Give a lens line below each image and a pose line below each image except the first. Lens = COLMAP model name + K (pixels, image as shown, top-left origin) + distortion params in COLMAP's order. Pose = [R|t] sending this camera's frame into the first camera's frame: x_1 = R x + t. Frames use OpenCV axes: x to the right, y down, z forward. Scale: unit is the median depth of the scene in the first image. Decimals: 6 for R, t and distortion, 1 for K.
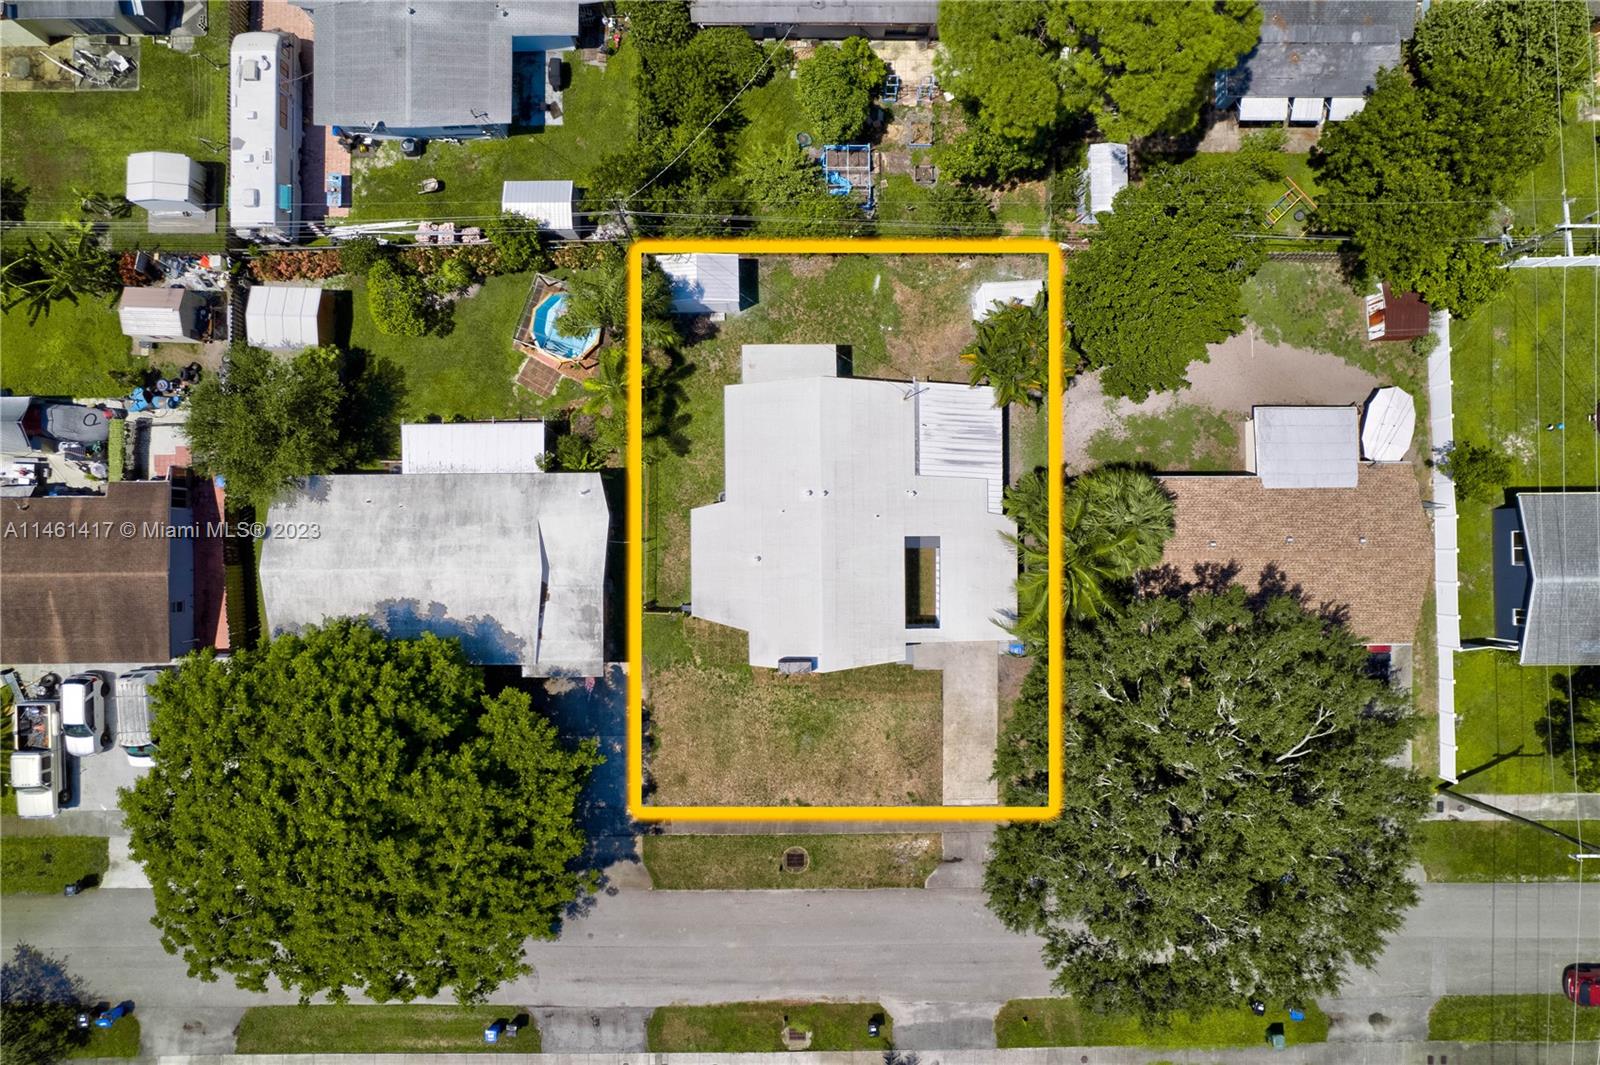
lens RADIAL K [[1022.3, 0, 791.4], [0, 1022.3, 539.8], [0, 0, 1]] dist [-0.051934, 0.015054]
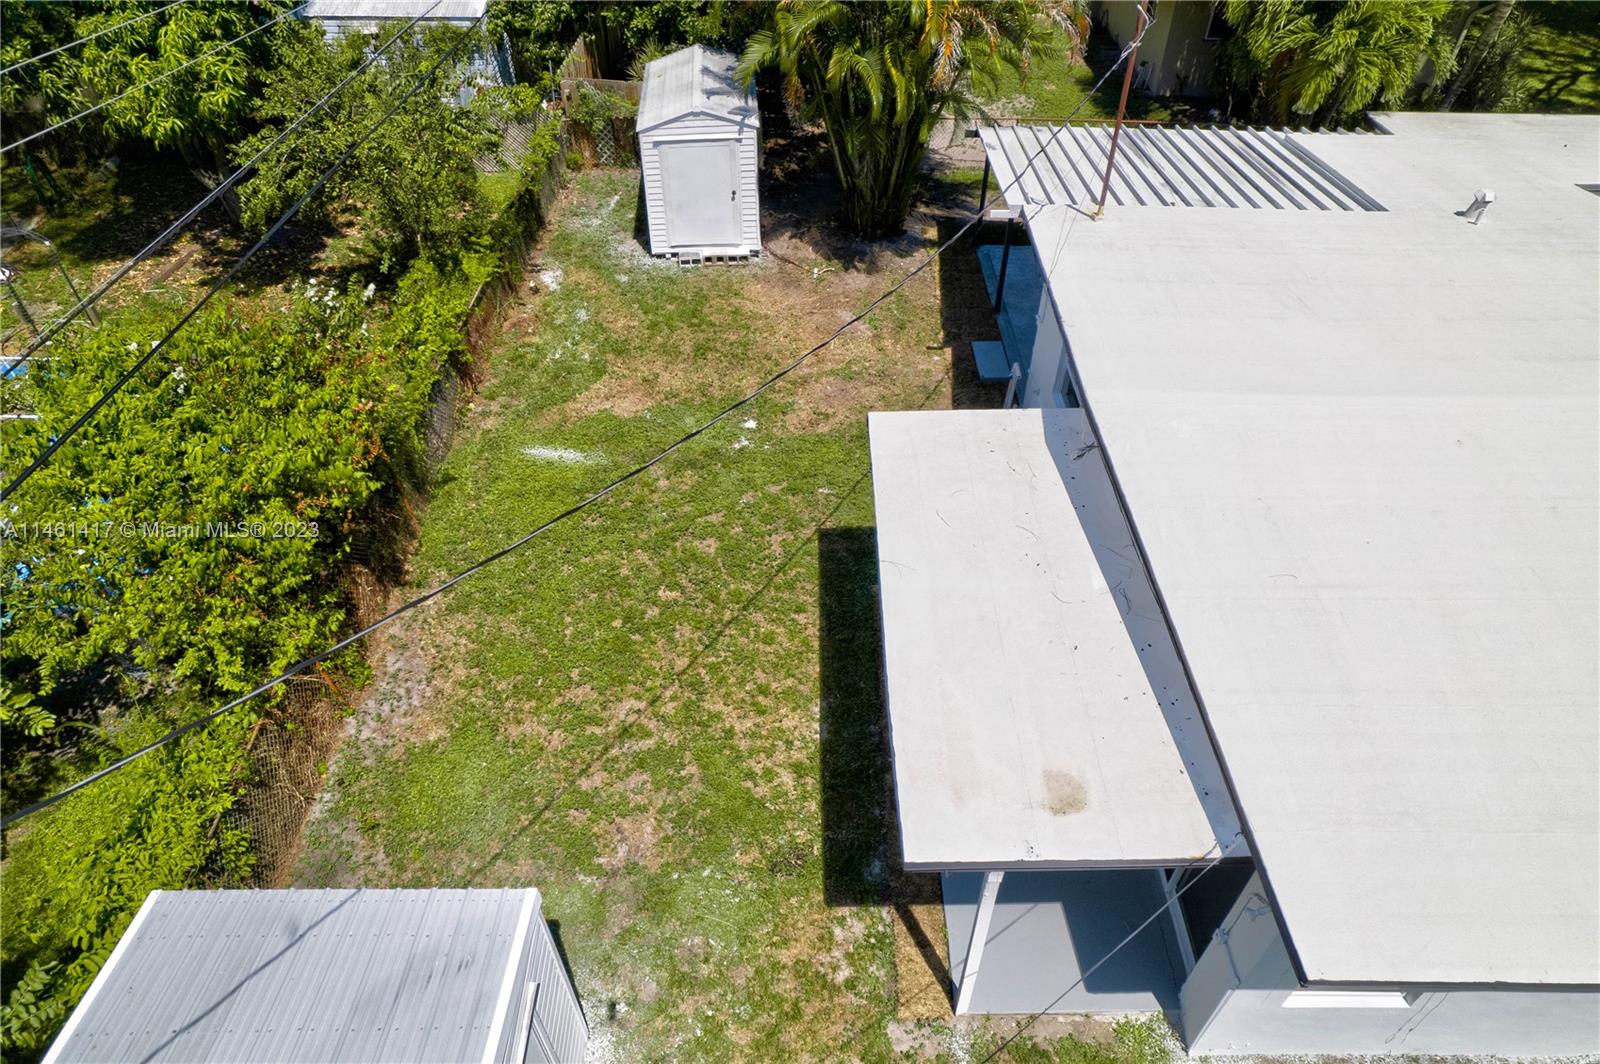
lens RADIAL K [[1022.3, 0, 793.8], [0, 1022.3, 533.2], [0, 0, 1]] dist [-0.051934, 0.015054]
pose [[0.012506, -0.684877, 0.728552, -0.104419], [0.999896, 0.013782, -0.004209, -0.195072], [-0.007158, 0.728529, 0.684978, 0.847425]]
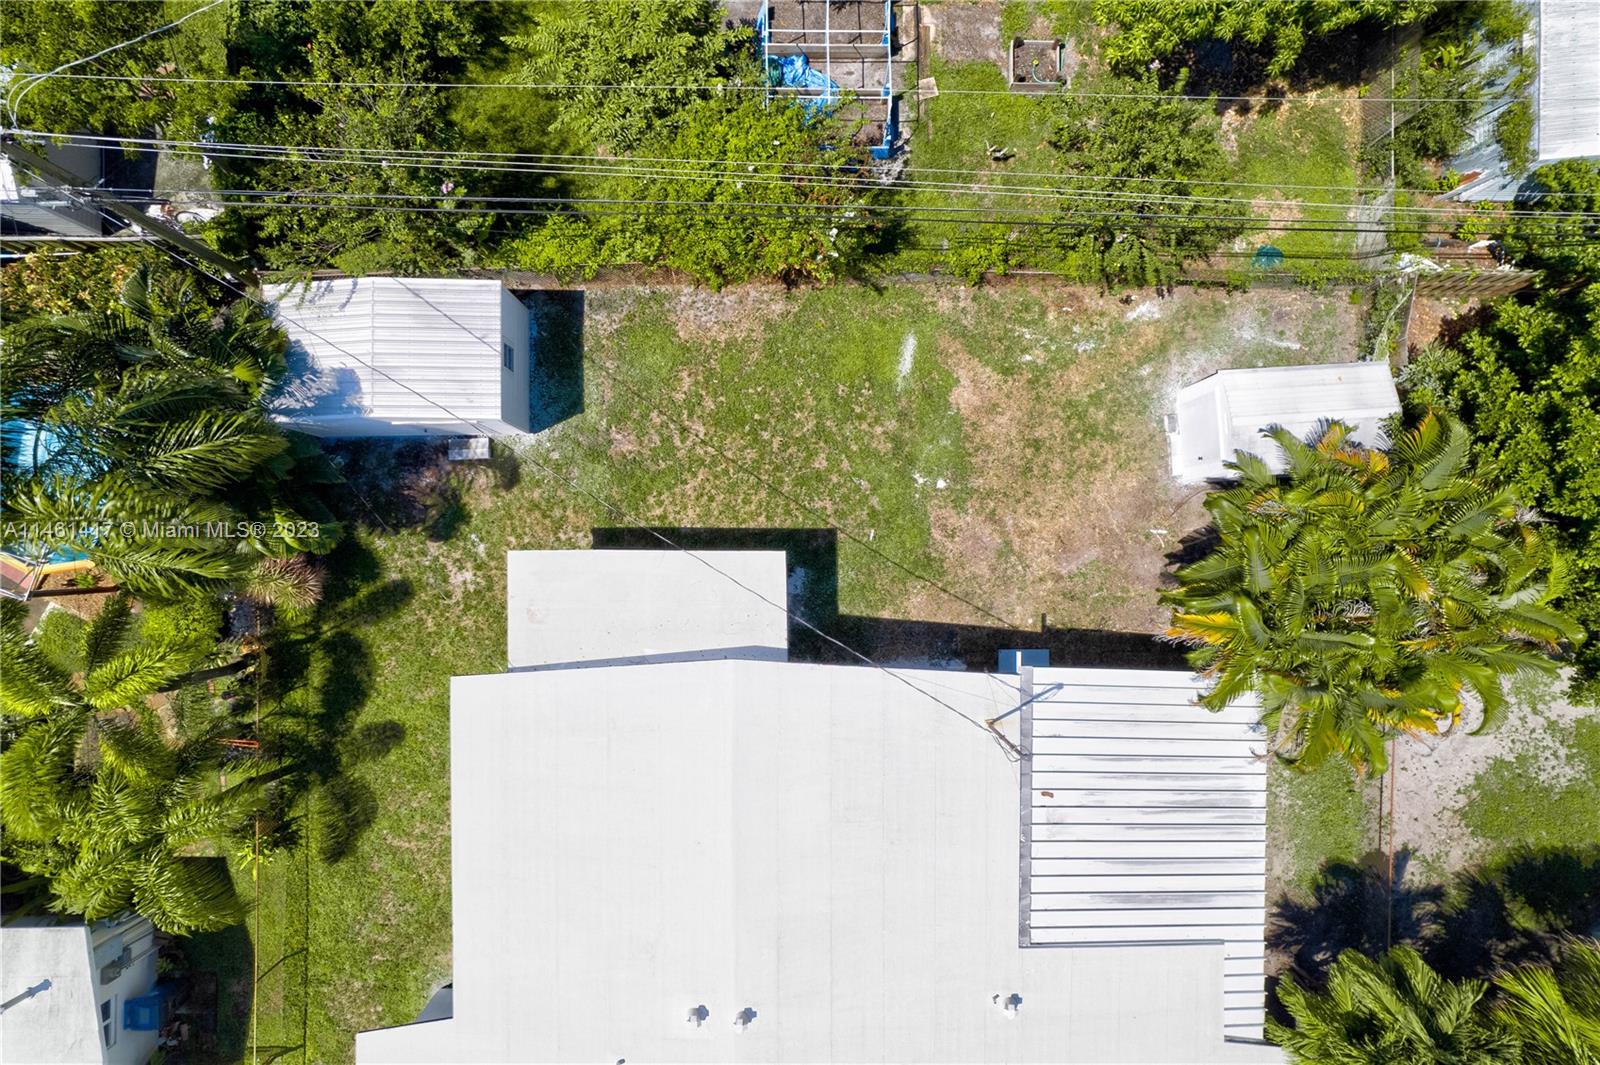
lens RADIAL K [[1022.3, 0, 797.2], [0, 1022.3, 532.8], [0, 0, 1]] dist [-0.051934, 0.015054]
pose [[0.999942, 0.008067, -0.007116, 0.047798], [-0.008110, 0.999948, -0.006148, -0.186938], [0.007066, 0.006205, 0.999956, 0.634212]]
